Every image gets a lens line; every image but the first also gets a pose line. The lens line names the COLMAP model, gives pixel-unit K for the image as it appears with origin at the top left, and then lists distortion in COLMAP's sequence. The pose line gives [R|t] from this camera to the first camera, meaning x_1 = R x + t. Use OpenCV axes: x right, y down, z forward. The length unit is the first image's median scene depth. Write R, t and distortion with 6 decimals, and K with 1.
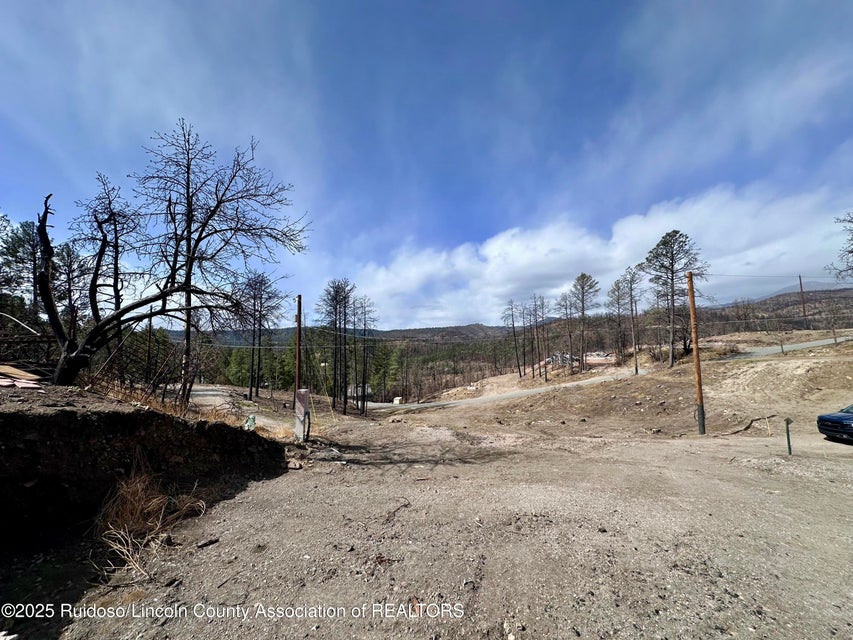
lens RADIAL K [[344.8, 0, 424.0], [0, 344.8, 313.4], [0, 0, 1]] dist [-0.005136, 0.000847]
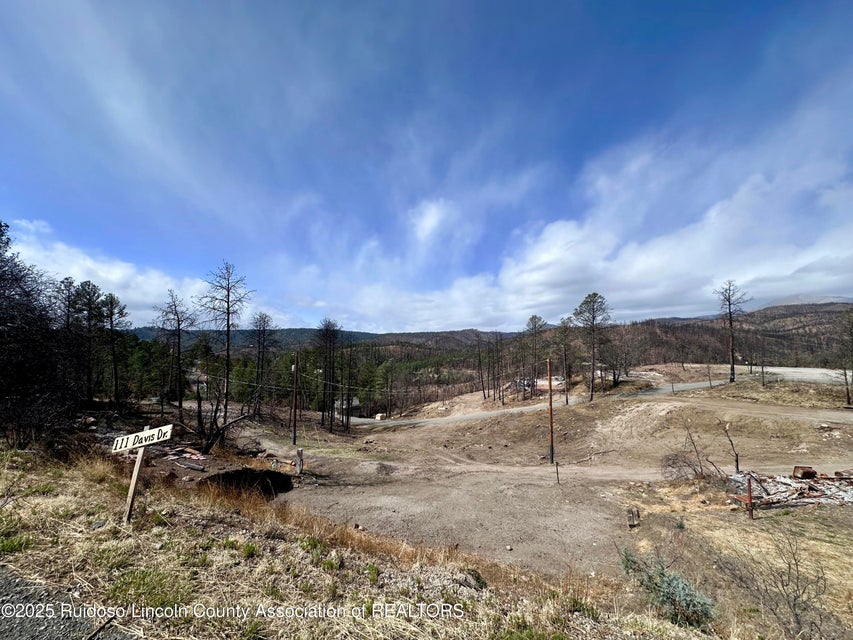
lens RADIAL K [[344.8, 0, 422.0], [0, 344.8, 315.8], [0, 0, 1]] dist [-0.005136, 0.000847]
pose [[0.999747, 0.020301, 0.009732, 0.065474], [-0.020257, 0.999784, -0.004652, -0.108766], [-0.009824, 0.004453, 0.999942, -0.203736]]
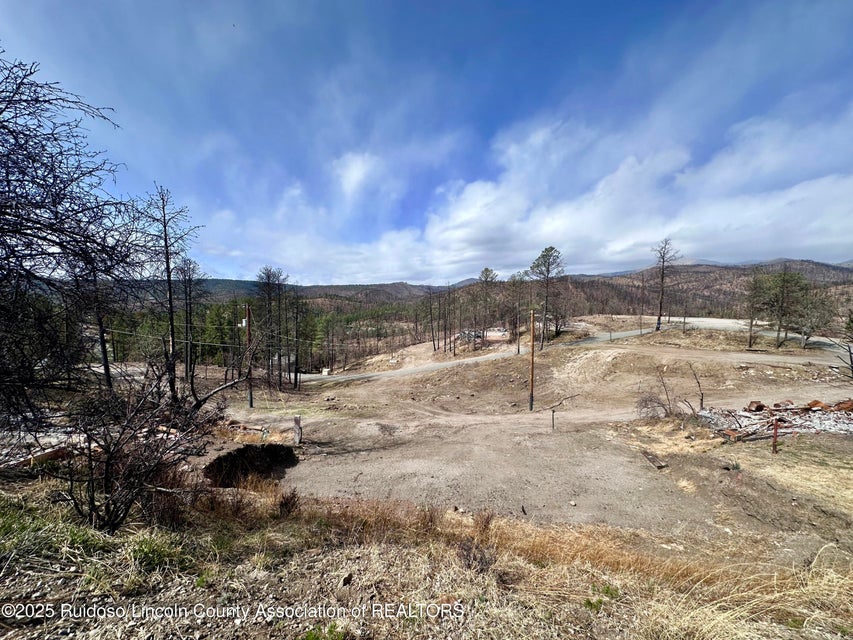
lens RADIAL K [[344.8, 0, 424.0], [0, 344.8, 312.1], [0, 0, 1]] dist [-0.005136, 0.000847]
pose [[0.975791, 0.013384, 0.218293, -0.018526], [-0.039008, 0.992772, 0.113497, -0.099707], [-0.215196, -0.119265, 0.969261, -0.151254]]
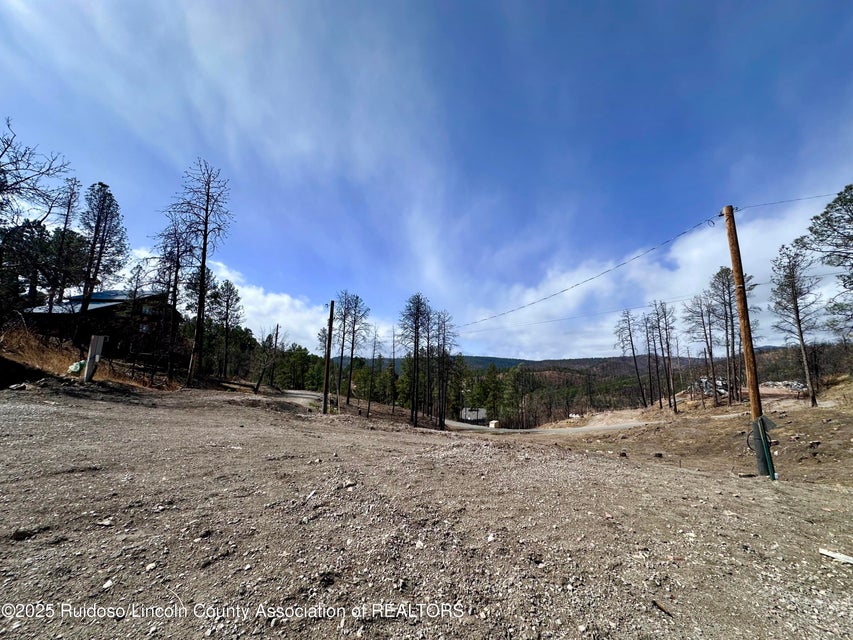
lens RADIAL K [[344.8, 0, 420.7], [0, 344.8, 316.5], [0, 0, 1]] dist [-0.005136, 0.000847]
pose [[0.908480, -0.037601, -0.416233, 0.188572], [0.006521, 0.997099, -0.075841, 0.043769], [0.417877, 0.066186, 0.906089, 0.078907]]
